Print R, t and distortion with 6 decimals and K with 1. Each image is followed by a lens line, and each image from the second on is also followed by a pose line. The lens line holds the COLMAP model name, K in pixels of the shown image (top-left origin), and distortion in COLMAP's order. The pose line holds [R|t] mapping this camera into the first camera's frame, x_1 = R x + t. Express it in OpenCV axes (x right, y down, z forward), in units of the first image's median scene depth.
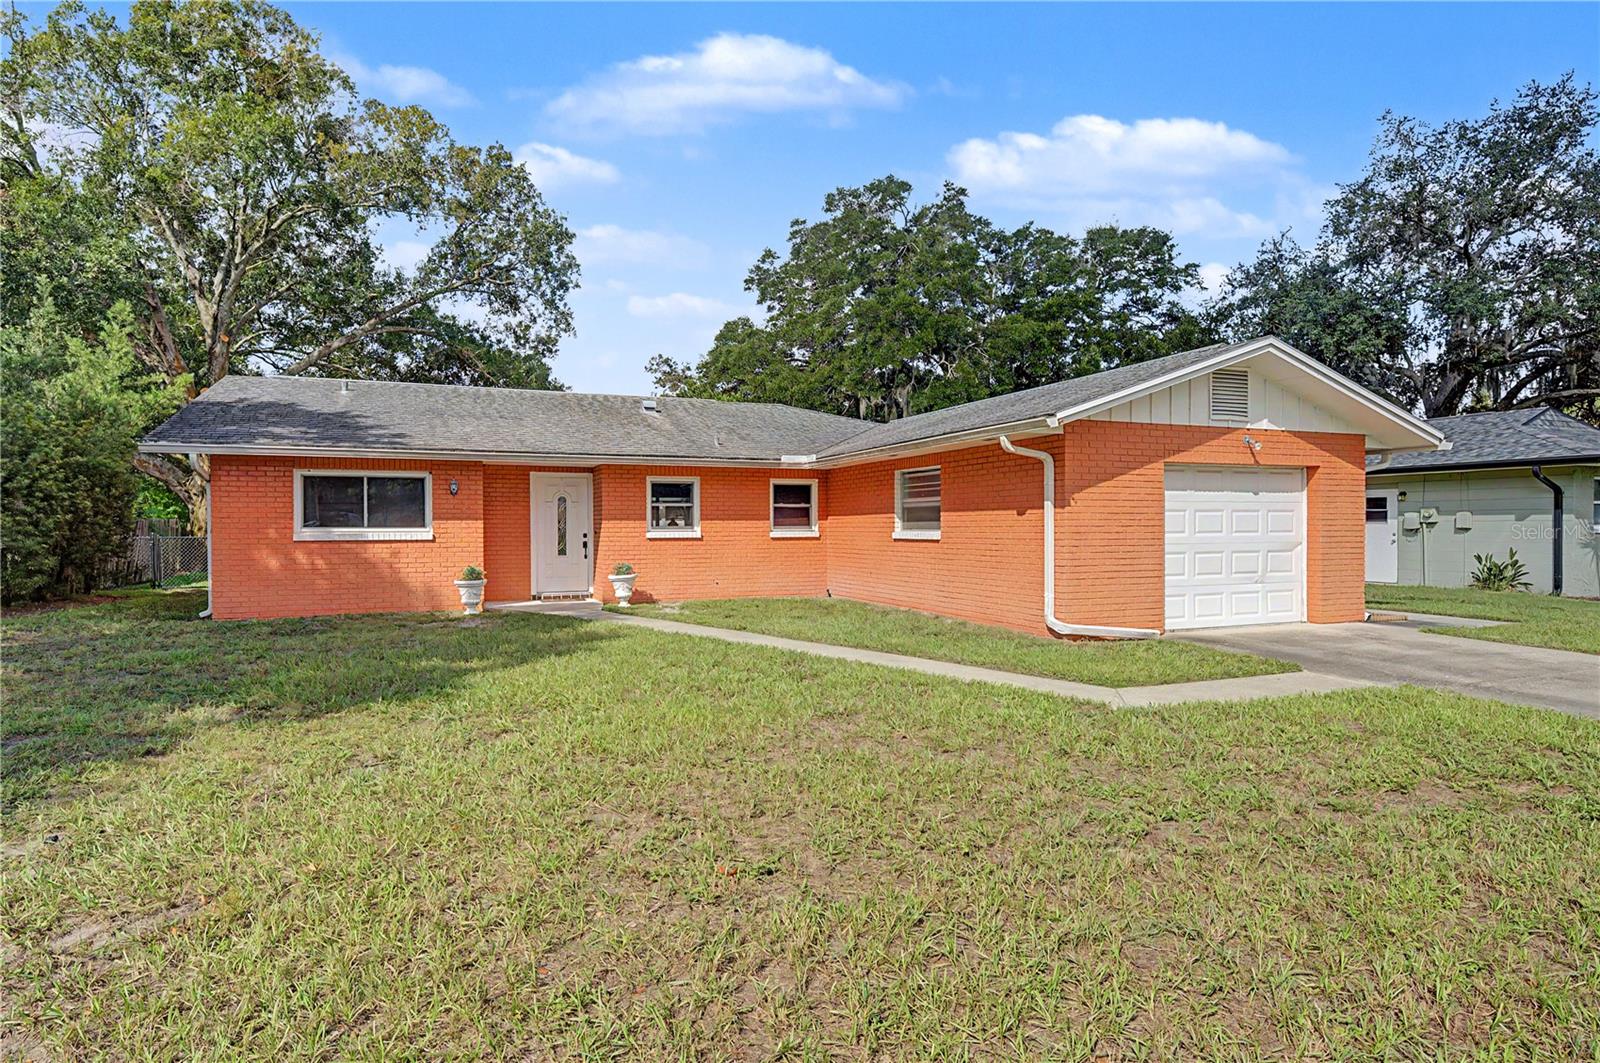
lens RADIAL K [[875.3, 0, 798.4], [0, 875.3, 531.8], [0, 0, 1]] dist [-0.004748, -0.000368]
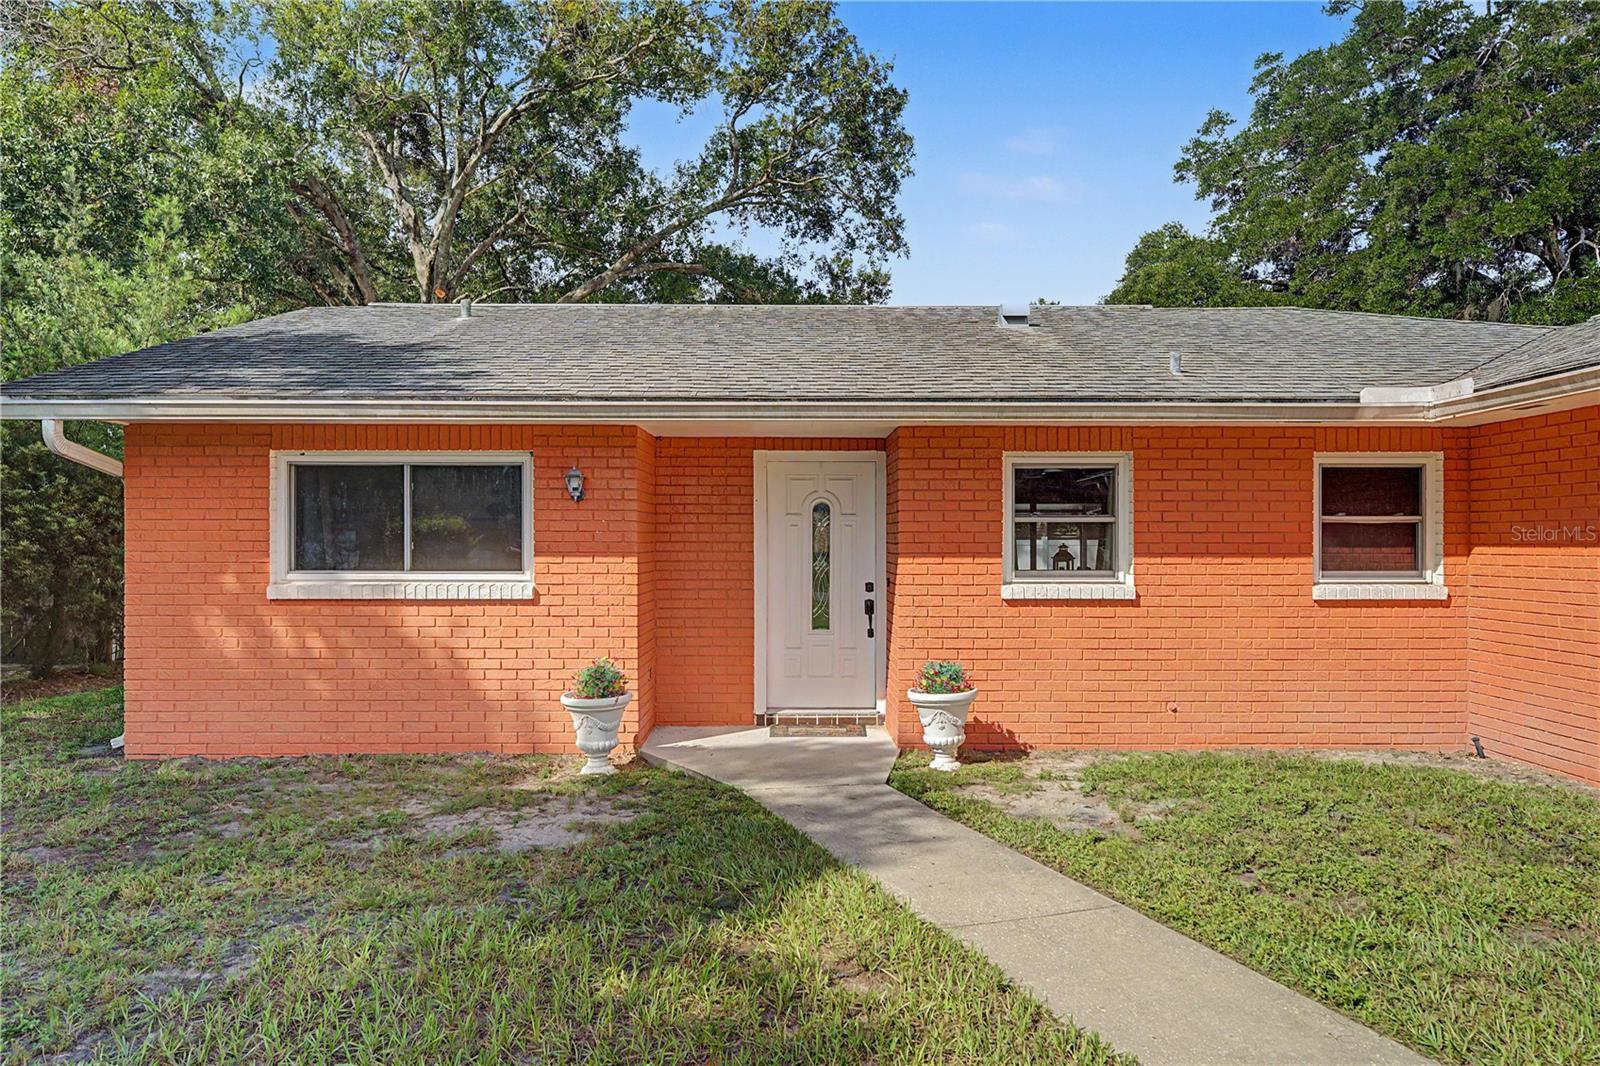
lens RADIAL K [[1048.8, 0, 796.9], [0, 1048.8, 539.7], [0, 0, 1]] dist [0.023372, -0.000376]
pose [[0.926724, 0.003072, -0.375729, -0.068232], [-0.005113, 0.999977, -0.004434, -0.016972], [0.375707, 0.006030, 0.926719, 0.449304]]
